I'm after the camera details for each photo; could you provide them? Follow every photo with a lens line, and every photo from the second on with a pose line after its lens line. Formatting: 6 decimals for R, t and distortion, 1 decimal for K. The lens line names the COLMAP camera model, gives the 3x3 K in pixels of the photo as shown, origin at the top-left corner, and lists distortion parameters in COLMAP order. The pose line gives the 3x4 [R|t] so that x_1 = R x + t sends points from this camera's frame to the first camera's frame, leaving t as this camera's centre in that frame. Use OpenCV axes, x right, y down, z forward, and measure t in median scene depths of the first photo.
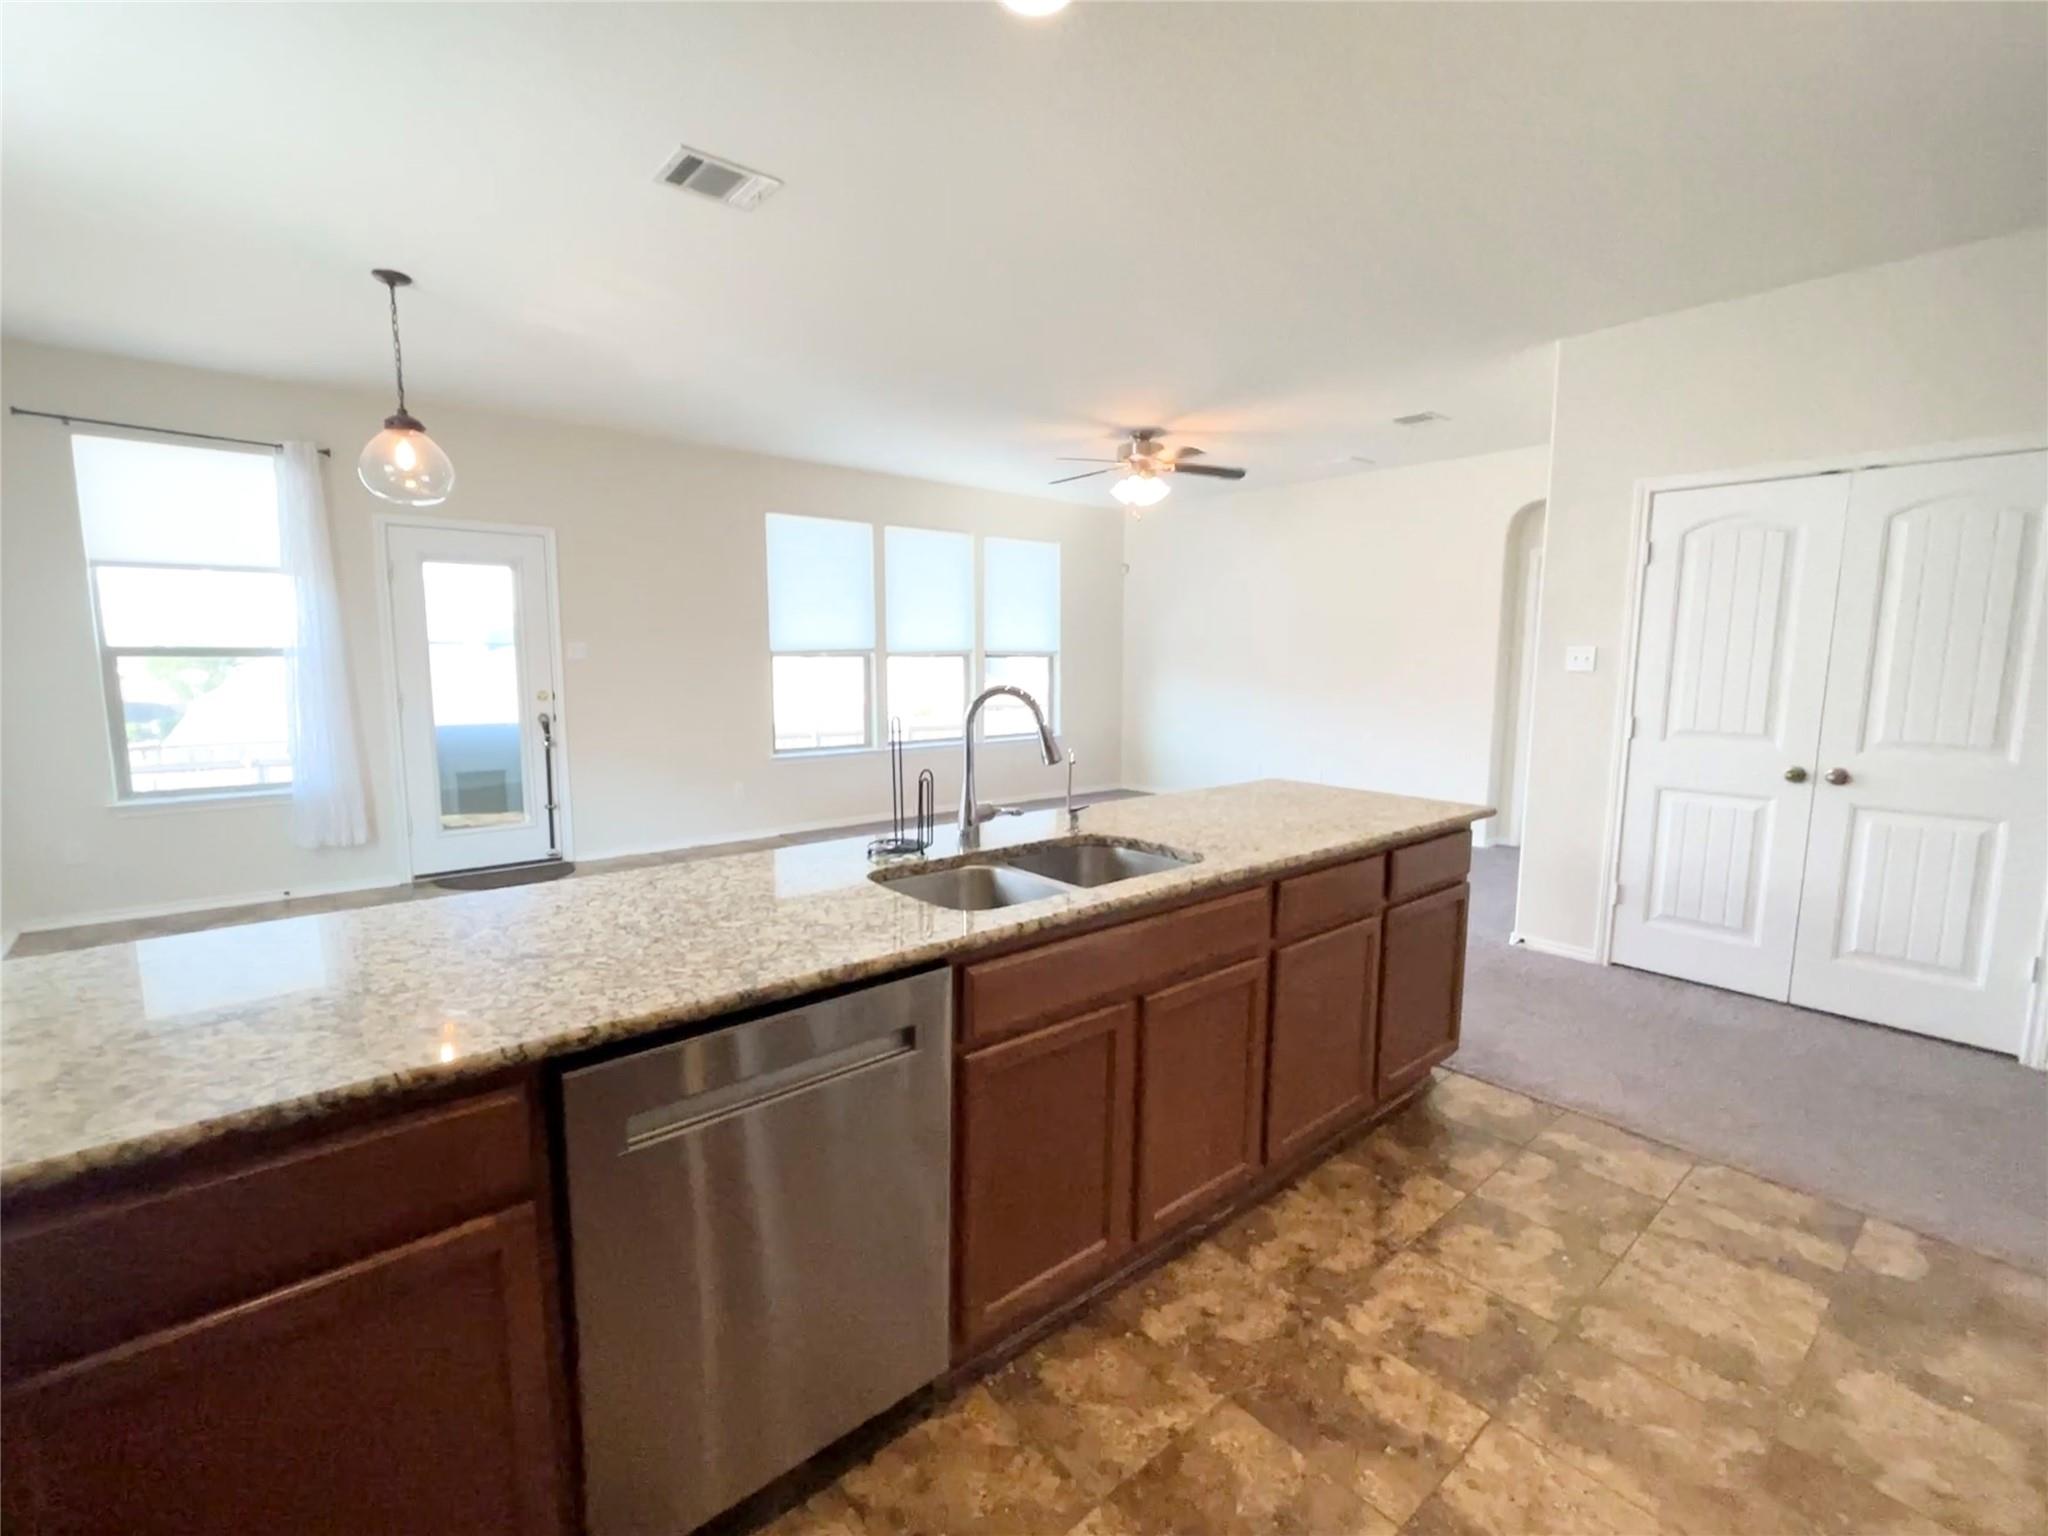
lens RADIAL K [[836.2, 0, 1024.0], [0, 836.2, 768.0], [0, 0, 1]] dist [-0.000138, 0.009314]
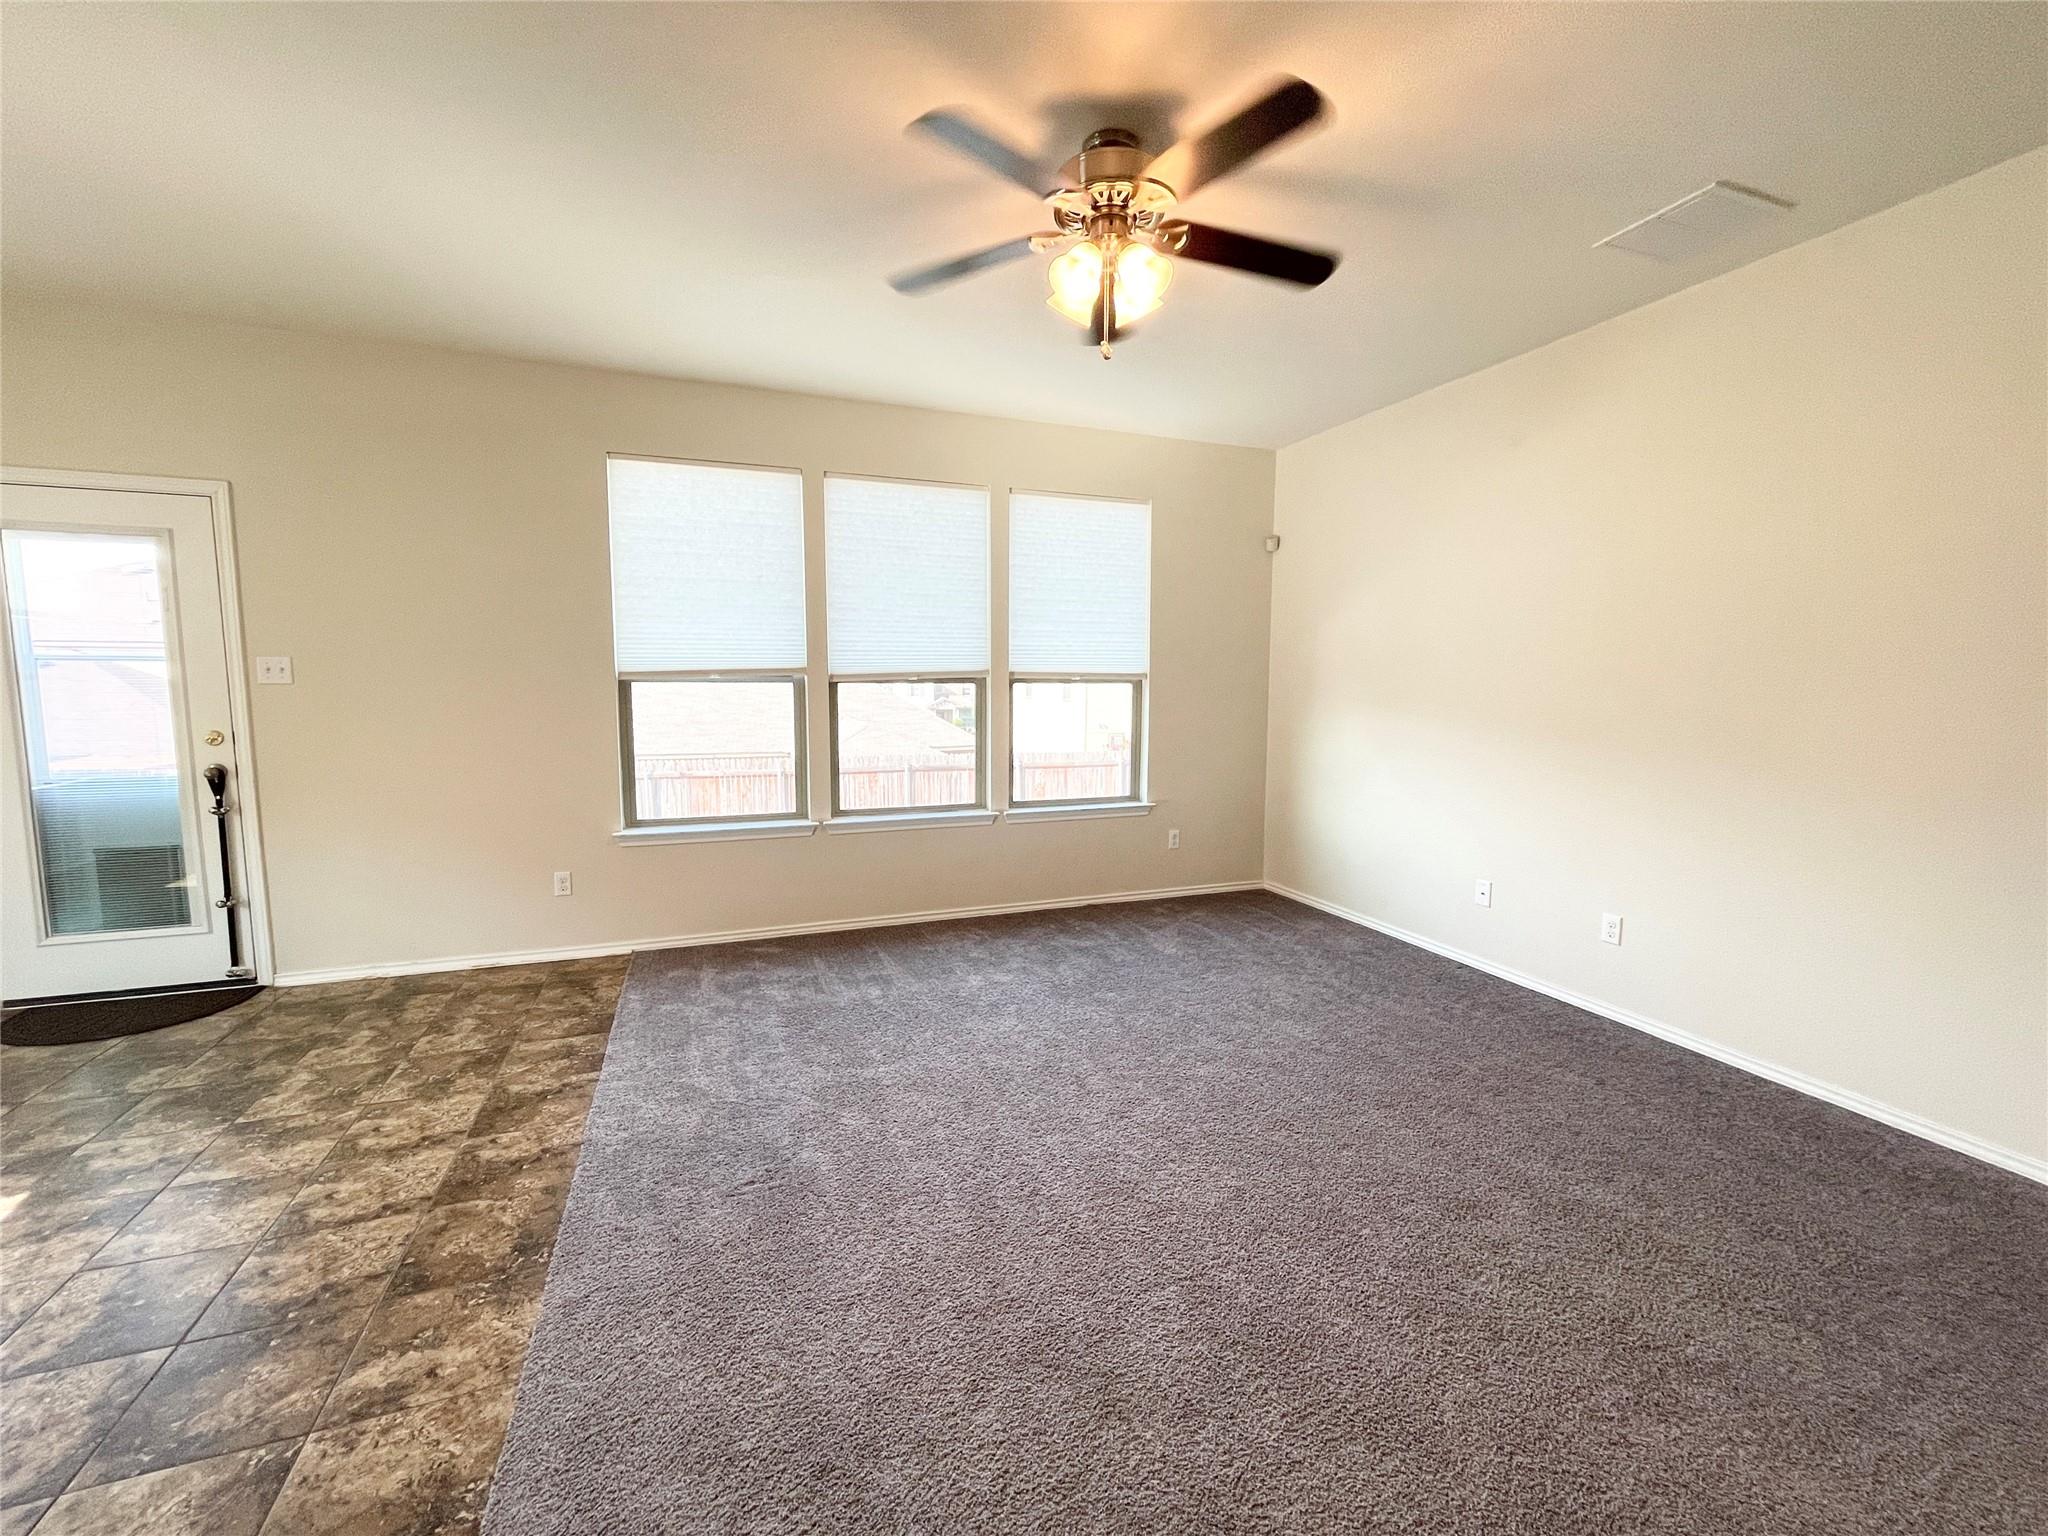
lens RADIAL K [[817.9, 0, 1024.0], [0, 817.9, 768.0], [0, 0, 1]] dist [0.000823, -0.003080]
pose [[0.946392, 0.036190, -0.320987, 0.234217], [-0.045586, 0.998722, -0.021804, -0.075385], [0.319788, 0.035267, 0.946833, 0.576388]]
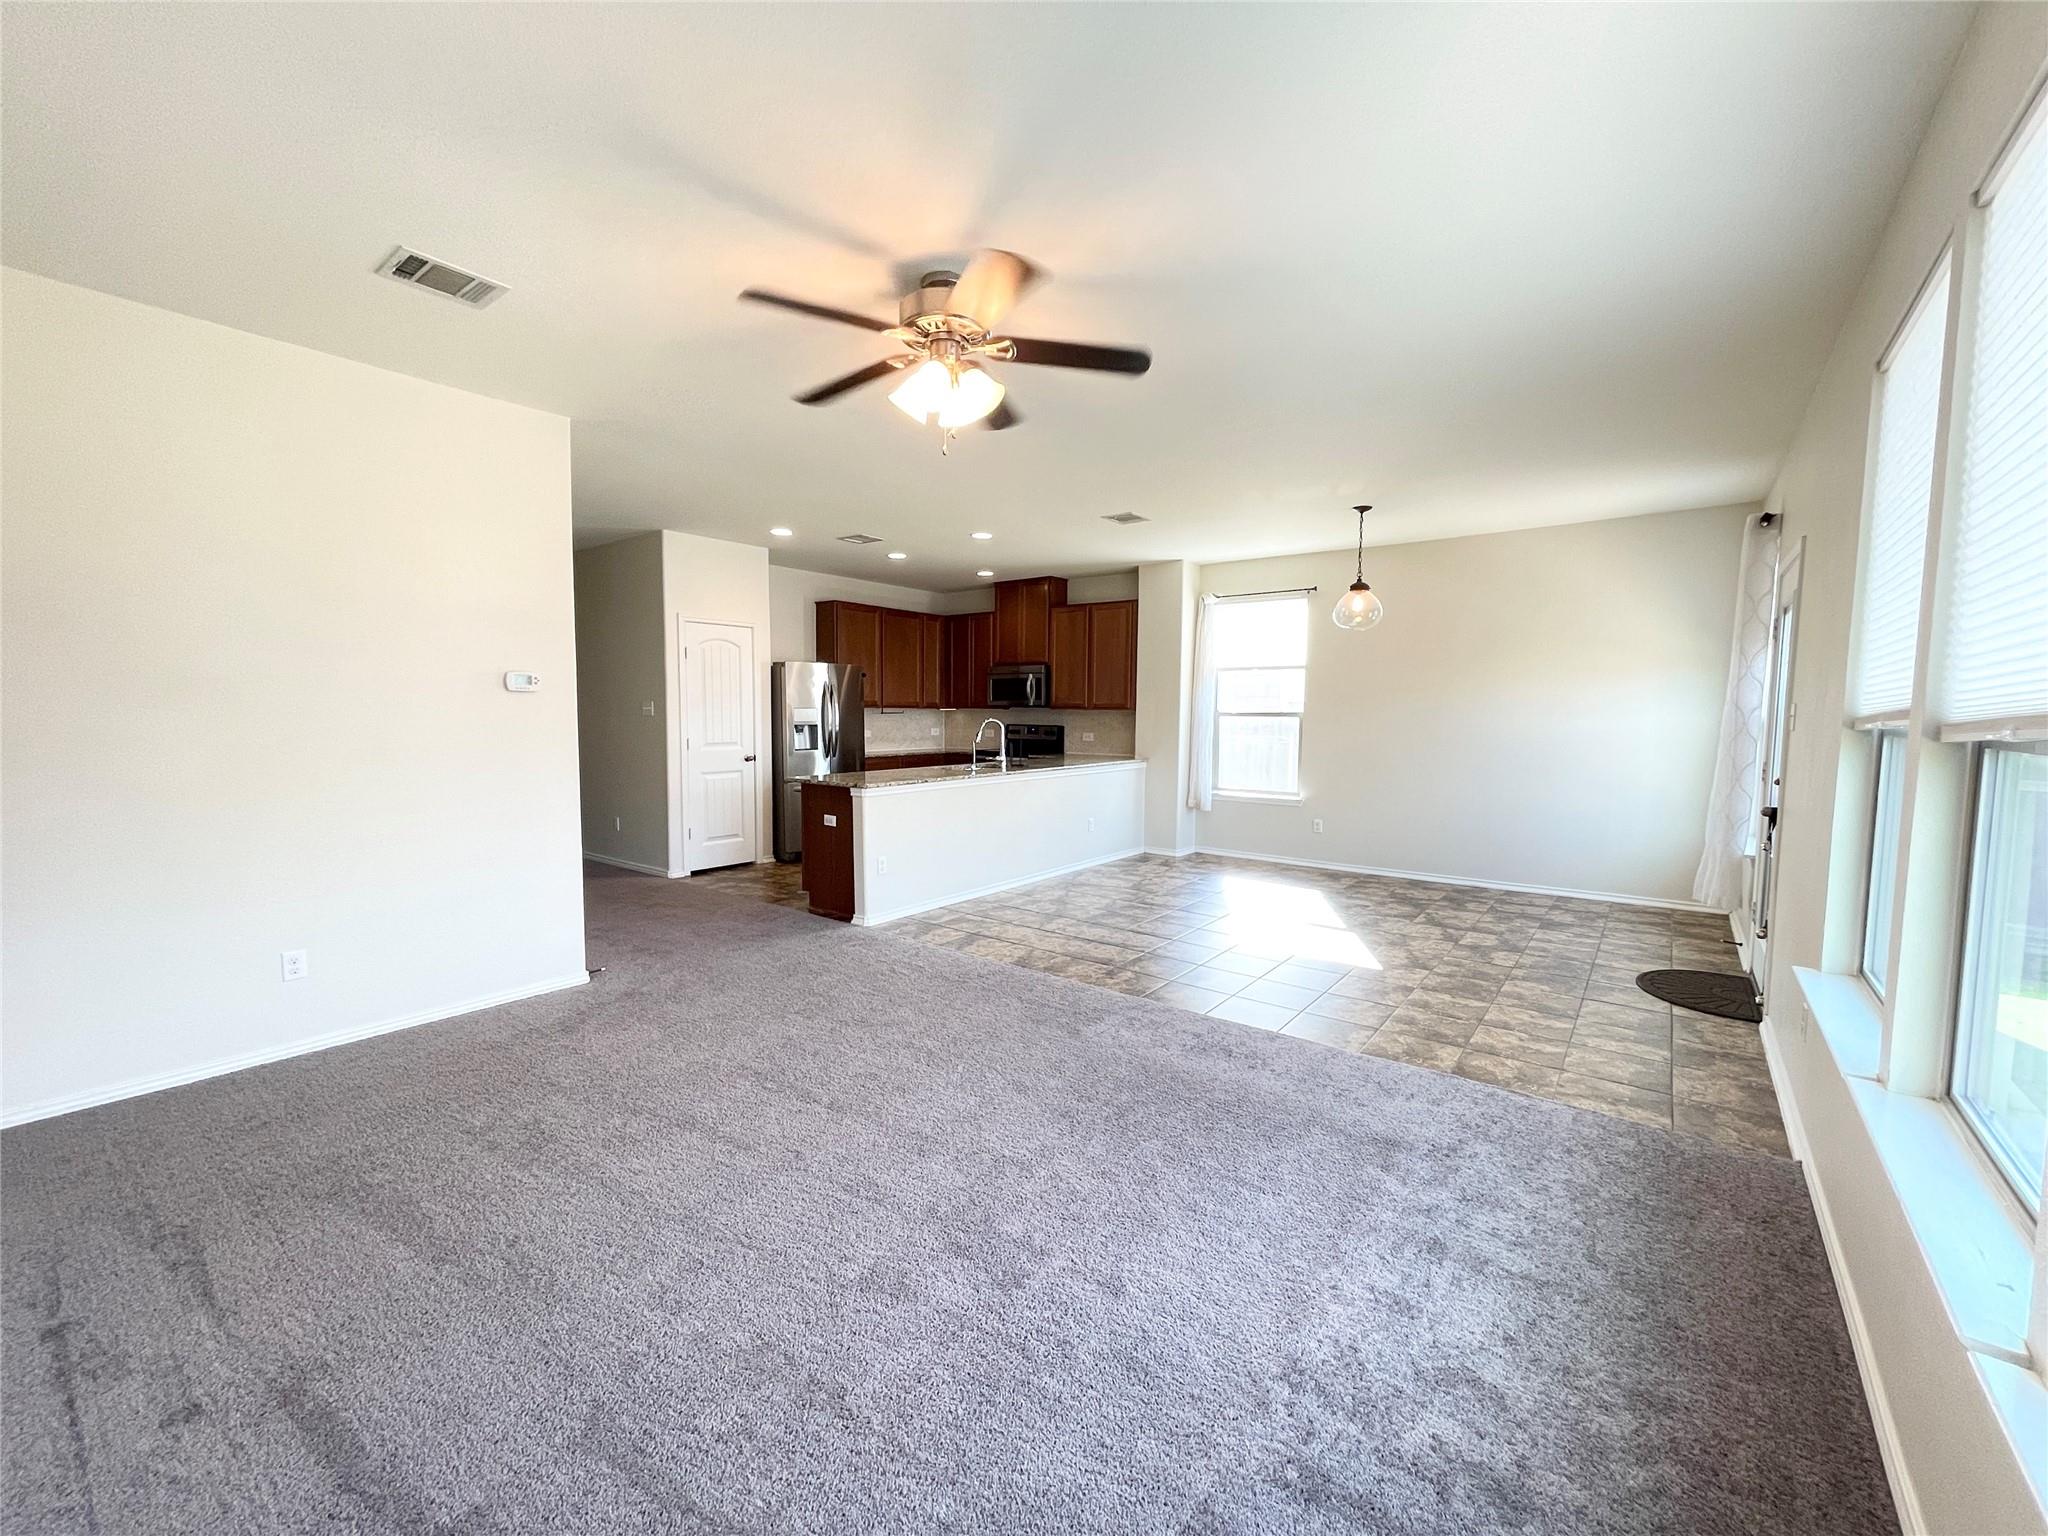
lens RADIAL K [[836.2, 0, 1024.0], [0, 836.2, 768.0], [0, 0, 1]] dist [-0.000138, 0.009314]
pose [[-0.973718, 0.009890, -0.227541, 0.208326], [-0.038795, 0.977254, 0.208492, -0.215797], [0.224427, 0.211840, -0.951187, 1.488819]]
